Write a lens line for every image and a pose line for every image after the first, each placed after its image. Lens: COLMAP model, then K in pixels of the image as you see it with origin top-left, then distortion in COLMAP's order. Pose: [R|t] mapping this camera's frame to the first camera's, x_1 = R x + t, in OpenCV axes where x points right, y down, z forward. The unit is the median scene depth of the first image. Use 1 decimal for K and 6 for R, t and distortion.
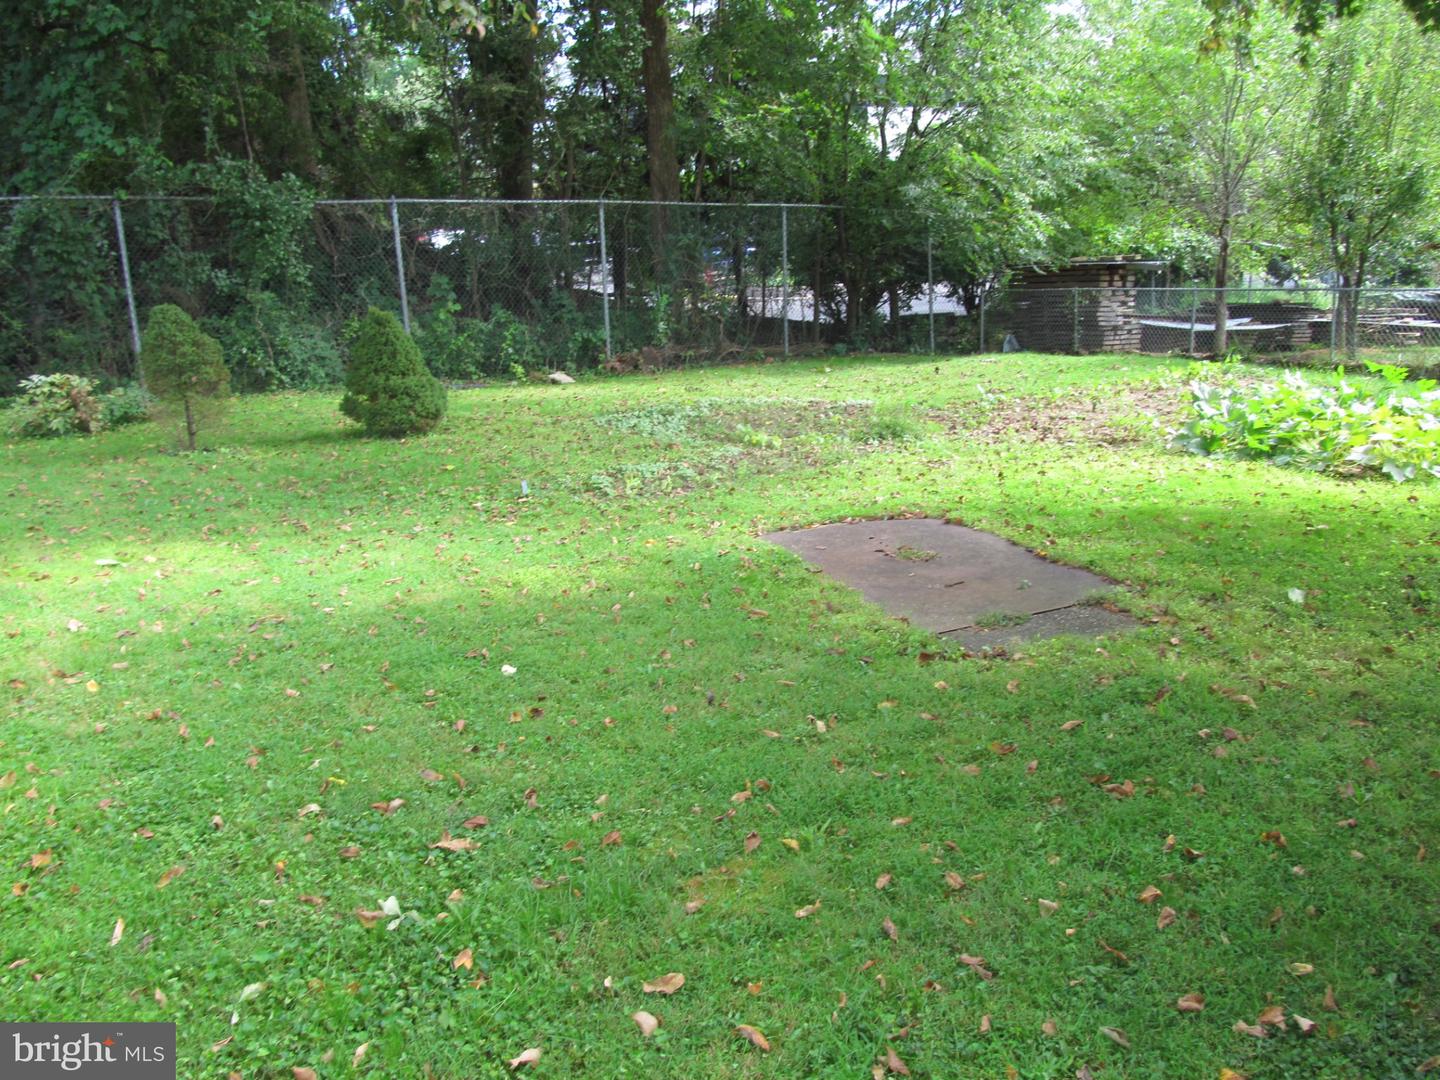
lens RADIAL K [[1191.2, 0, 721.1], [0, 1191.2, 527.4], [0, 0, 1]] dist [-0.067644, 0.025771]
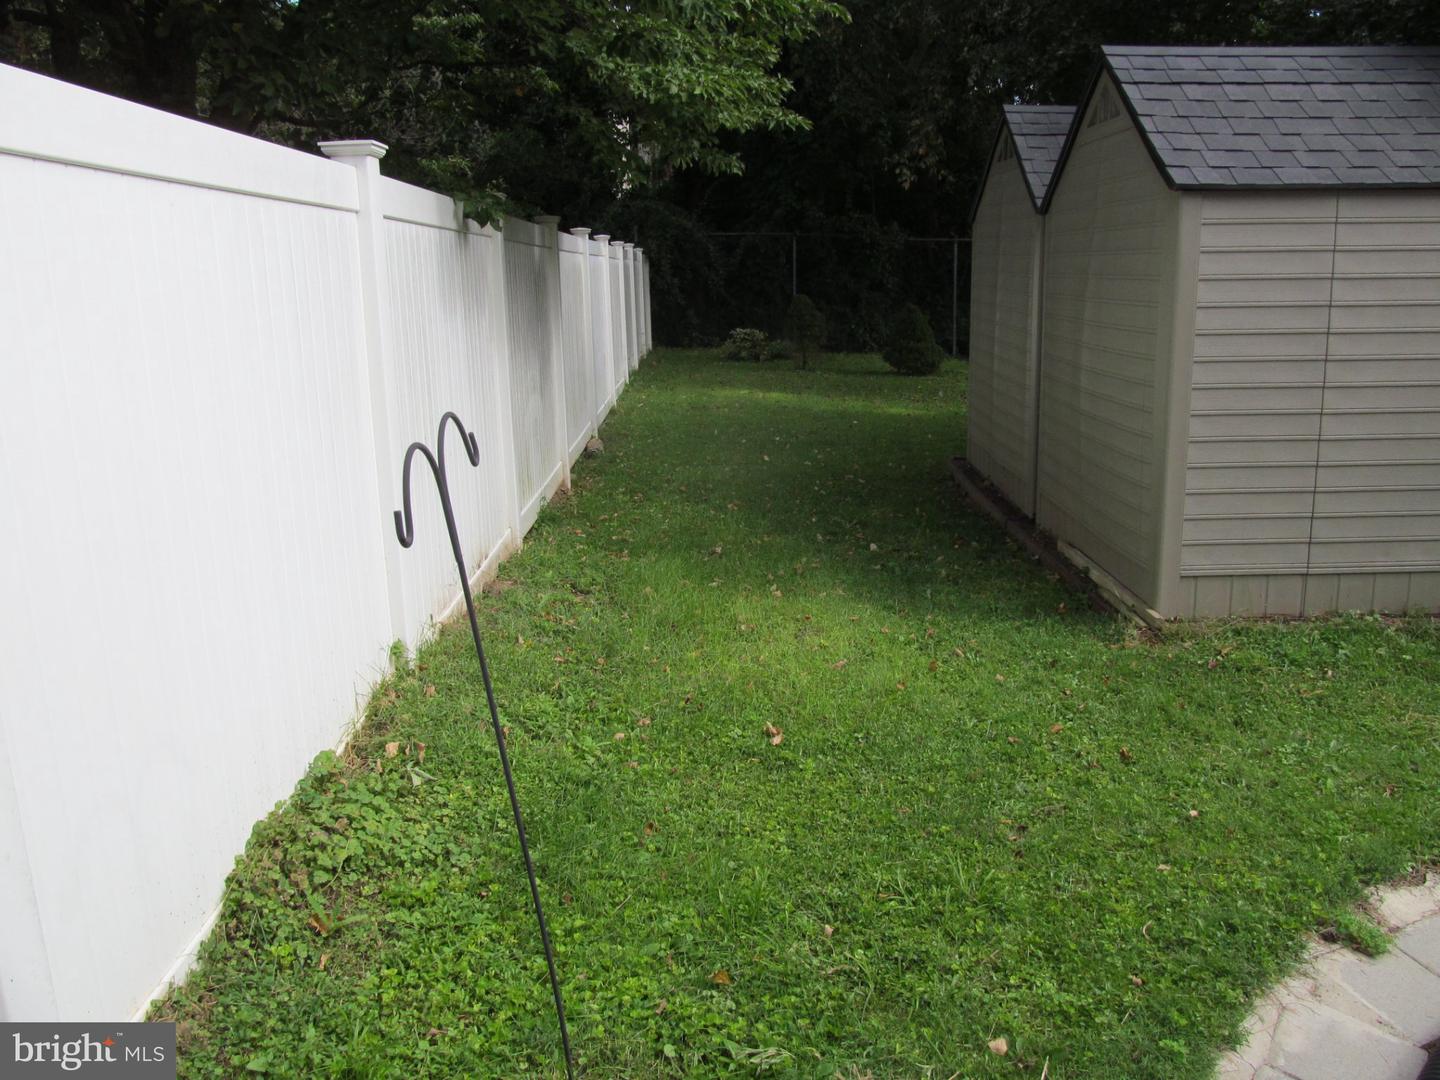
lens RADIAL K [[1191.2, 0, 723.2], [0, 1191.2, 542.9], [0, 0, 1]] dist [-0.067644, 0.025771]
pose [[0.842538, 0.149408, -0.517501, 0.397502], [-0.149537, 0.987874, 0.041750, 0.122692], [0.517464, 0.042210, 0.854664, -0.581495]]
